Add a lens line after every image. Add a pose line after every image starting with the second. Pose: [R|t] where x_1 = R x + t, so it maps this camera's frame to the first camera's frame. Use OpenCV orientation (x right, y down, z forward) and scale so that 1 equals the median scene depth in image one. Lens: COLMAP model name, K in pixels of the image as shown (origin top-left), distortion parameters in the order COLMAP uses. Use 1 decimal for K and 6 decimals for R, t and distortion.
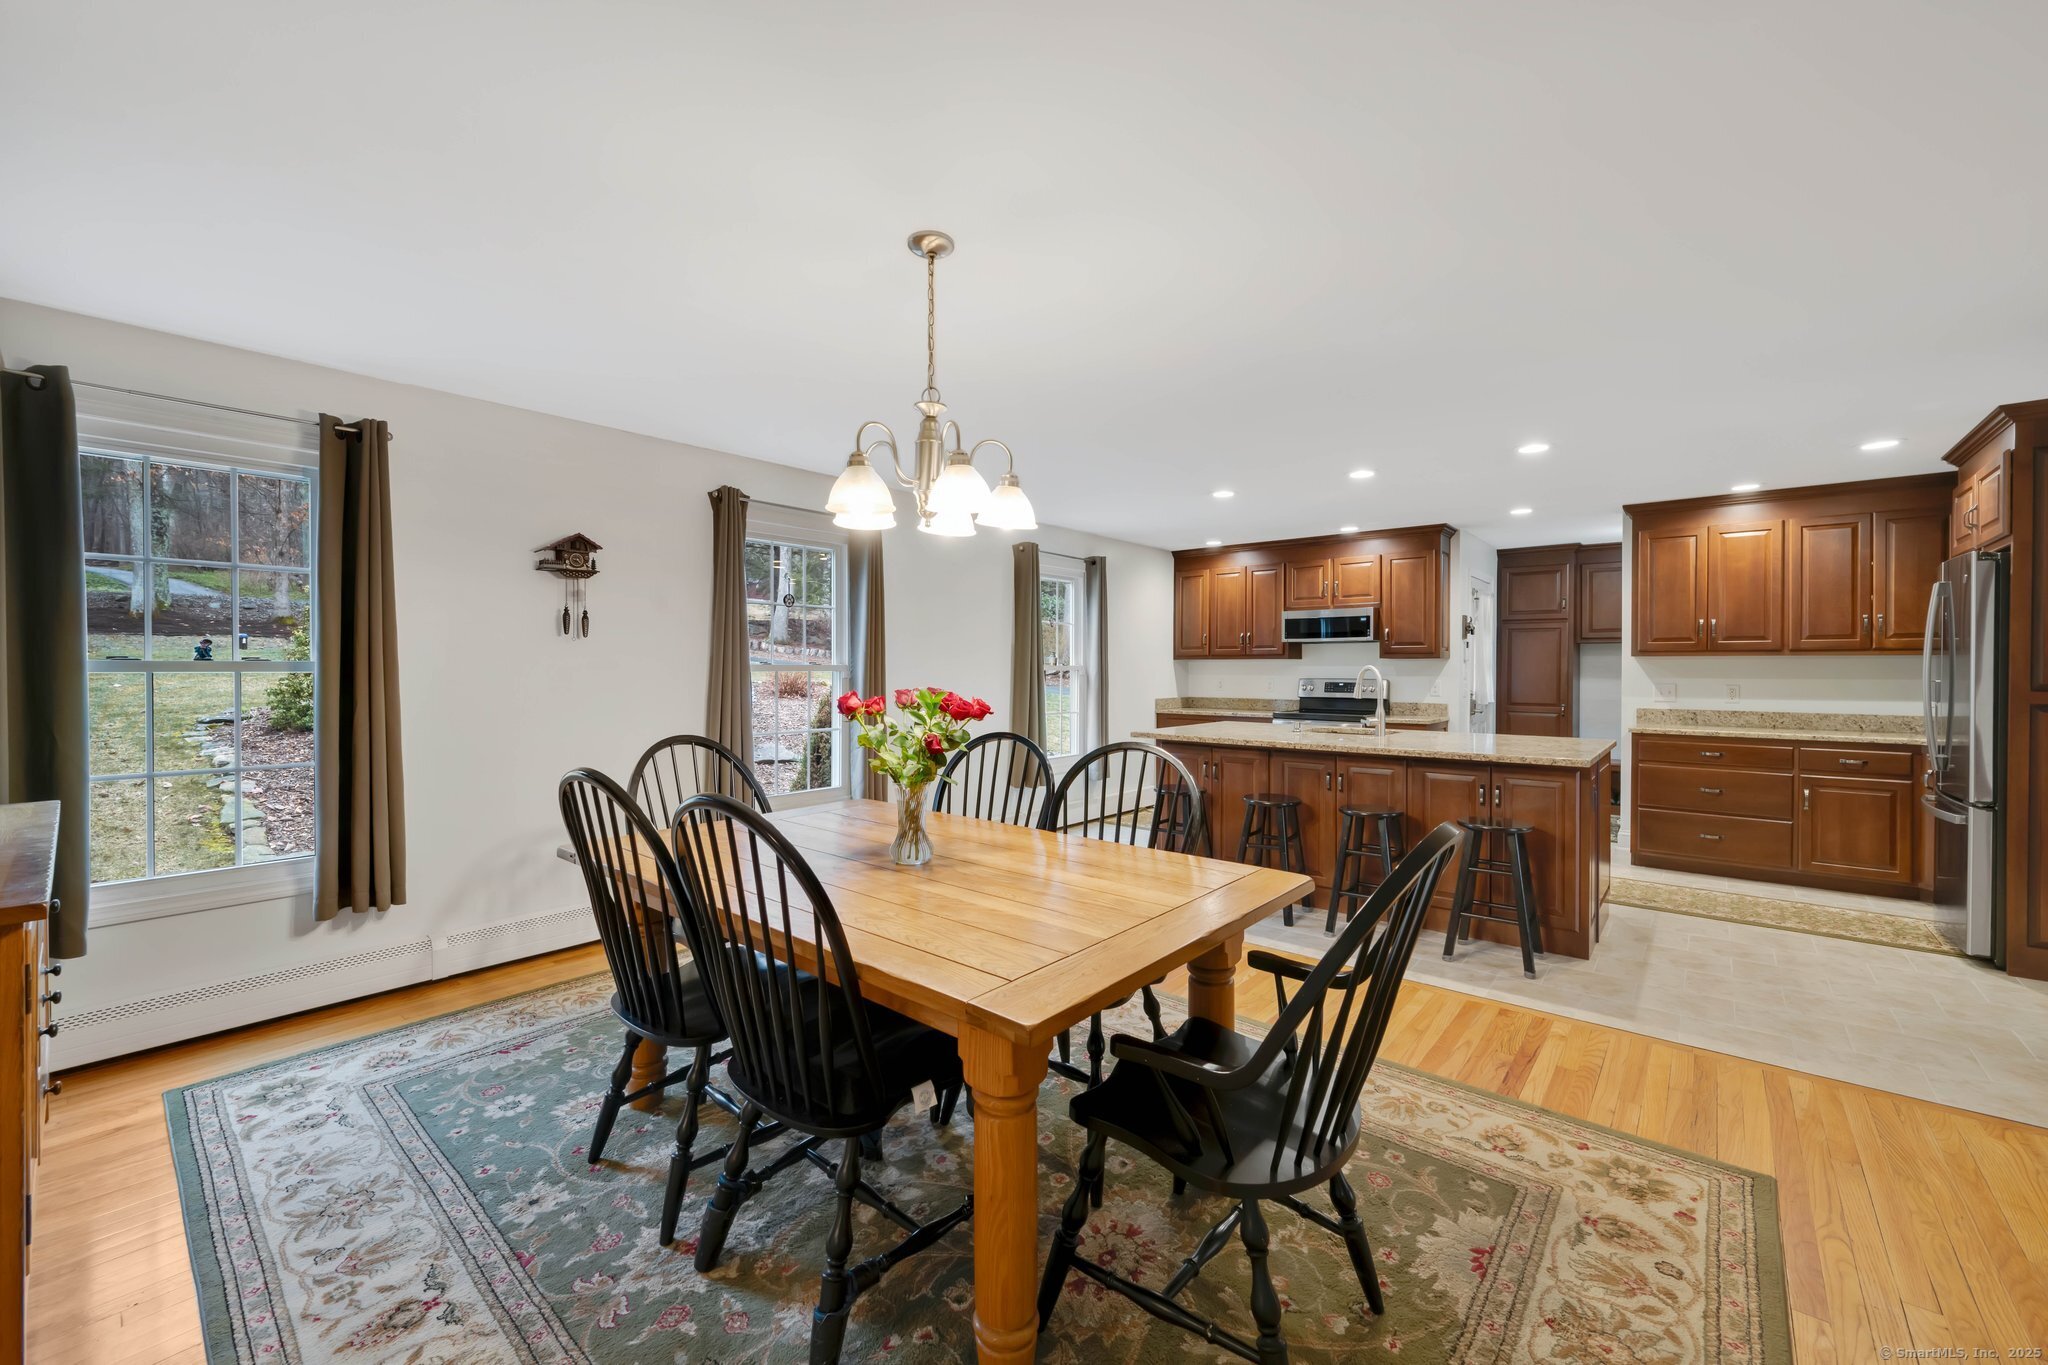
lens RADIAL K [[824.6, 0, 1041.2], [0, 824.6, 671.9], [0, 0, 1]] dist [0.000175, -0.000602]
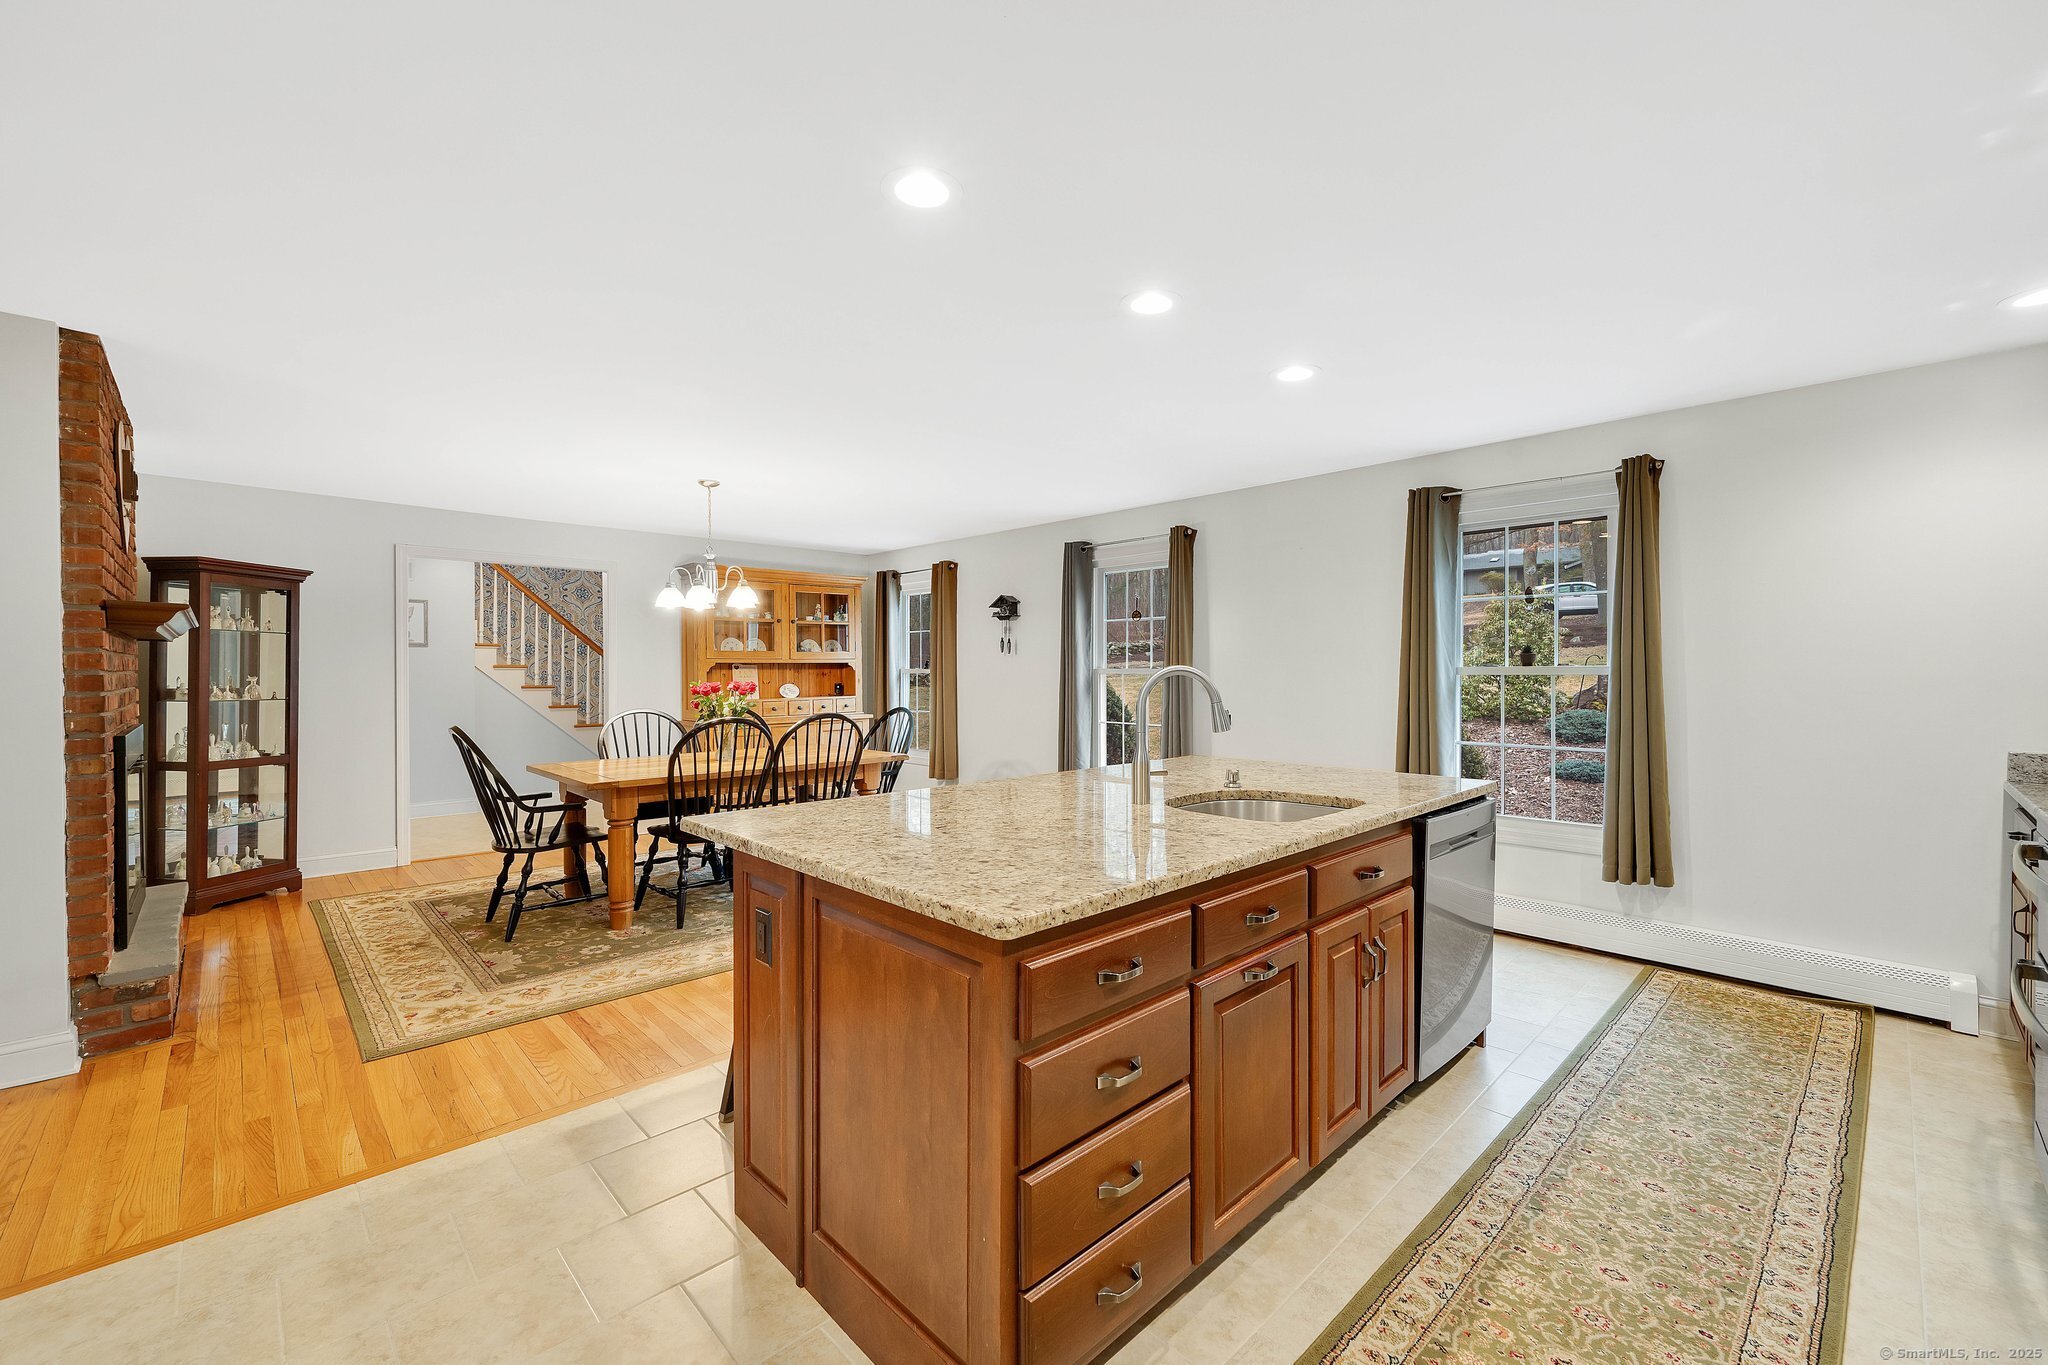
lens RADIAL K [[824.6, 0, 1034.0], [0, 824.6, 677.0], [0, 0, 1]] dist [0.000175, -0.000602]
pose [[-0.110156, 0.012543, -0.993835, 0.818304], [-0.004718, 0.999903, 0.013142, -0.007700], [0.993903, 0.006137, -0.110086, 0.871428]]
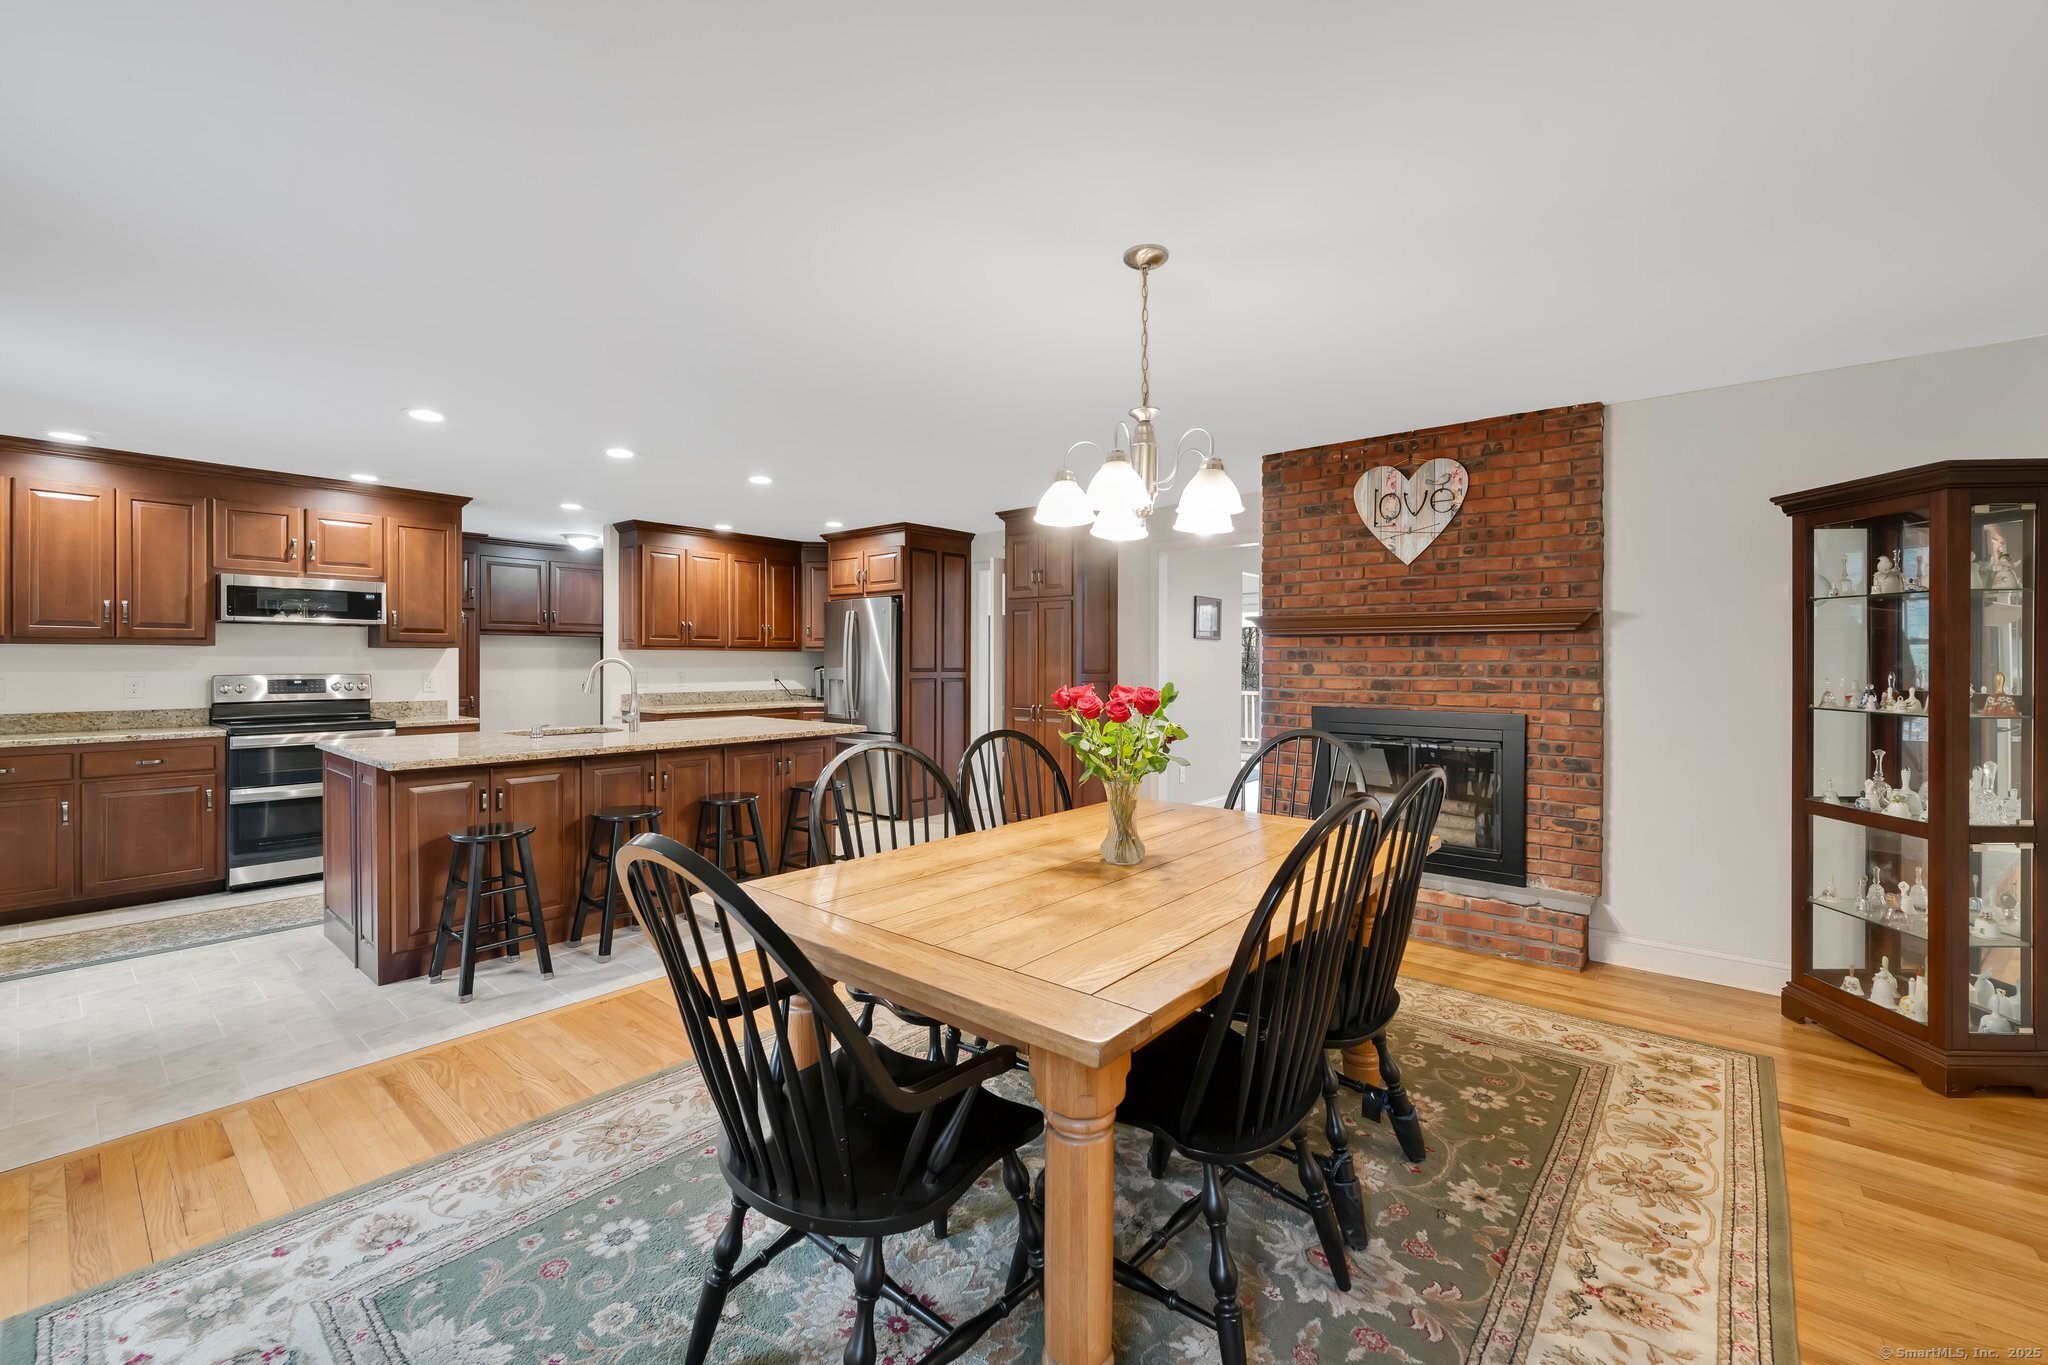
lens RADIAL K [[824.6, 0, 1028.0], [0, 824.6, 657.6], [0, 0, 1]] dist [0.000175, -0.000602]
pose [[0.008936, 0.004887, 0.999948, -0.489772], [0.003001, 0.999983, -0.004914, -0.000791], [-0.999956, 0.003045, 0.008922, 0.458805]]
